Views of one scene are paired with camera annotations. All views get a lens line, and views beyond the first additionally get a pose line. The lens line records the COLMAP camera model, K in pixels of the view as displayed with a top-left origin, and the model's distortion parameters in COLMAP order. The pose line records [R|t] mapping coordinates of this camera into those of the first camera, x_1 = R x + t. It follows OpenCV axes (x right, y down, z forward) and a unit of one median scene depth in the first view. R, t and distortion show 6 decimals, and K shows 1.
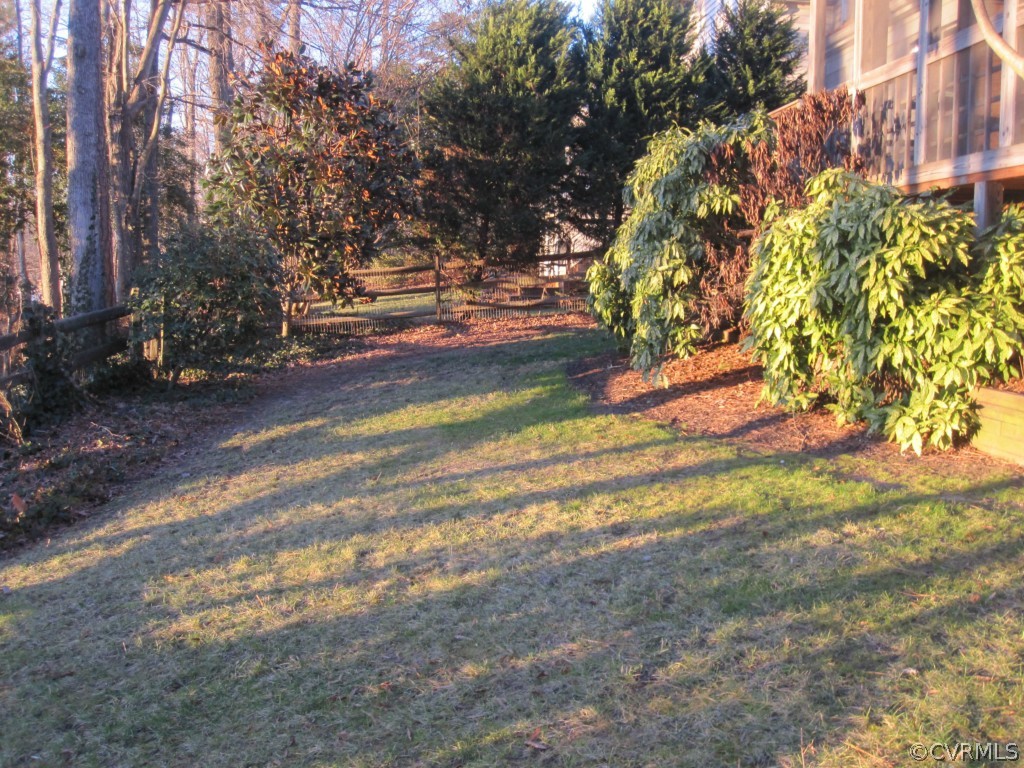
lens RADIAL K [[1009.7, 0, 512.0], [0, 1009.7, 384.0], [0, 0, 1]] dist [-0.058275, 0.020443]
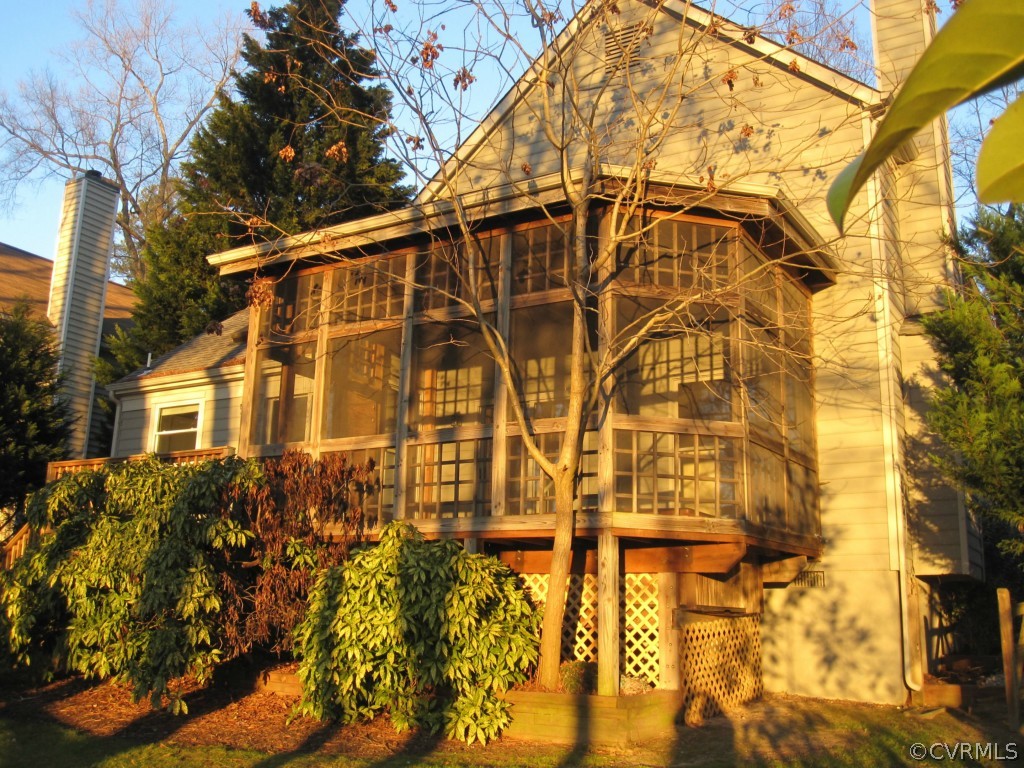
lens RADIAL K [[1009.7, 0, 512.0], [0, 1009.7, 384.0], [0, 0, 1]] dist [-0.058275, 0.020443]
pose [[0.593636, 0.188230, 0.782410, -0.515051], [0.069596, 0.956608, -0.282943, -0.006519], [-0.801718, 0.222418, 0.554777, 0.103963]]
